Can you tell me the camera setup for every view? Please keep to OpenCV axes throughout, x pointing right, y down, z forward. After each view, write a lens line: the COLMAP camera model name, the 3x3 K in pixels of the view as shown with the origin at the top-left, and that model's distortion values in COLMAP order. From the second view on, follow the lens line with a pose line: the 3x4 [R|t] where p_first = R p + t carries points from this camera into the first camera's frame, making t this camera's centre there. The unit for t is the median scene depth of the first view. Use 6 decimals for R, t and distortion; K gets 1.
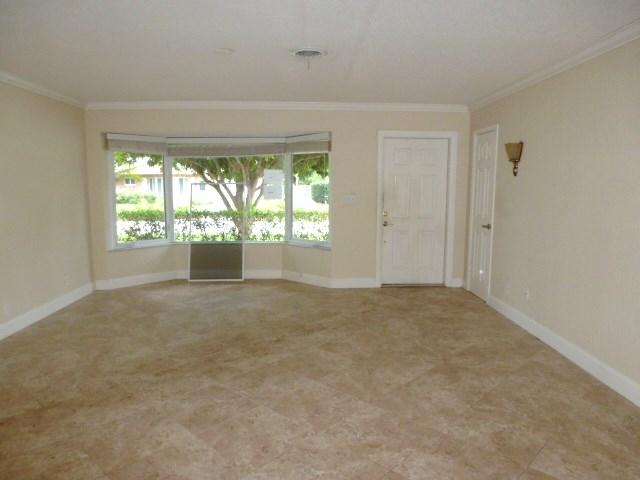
lens RADIAL K [[455.3, 0, 320.0], [0, 455.3, 240.0], [0, 0, 1]] dist [-0.033772, 0.002709]
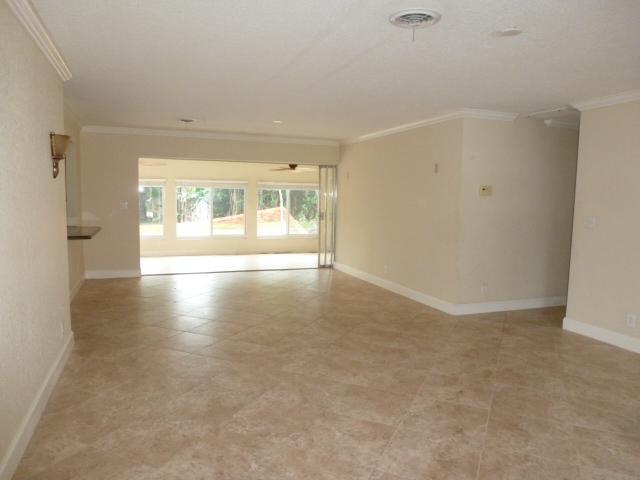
lens RADIAL K [[455.3, 0, 320.0], [0, 455.3, 240.0], [0, 0, 1]] dist [-0.033772, 0.002709]
pose [[-0.942562, 0.009690, -0.333890, 0.395953], [-0.063828, 0.975936, 0.208508, -0.220667], [0.327875, 0.217843, -0.919262, 1.832789]]
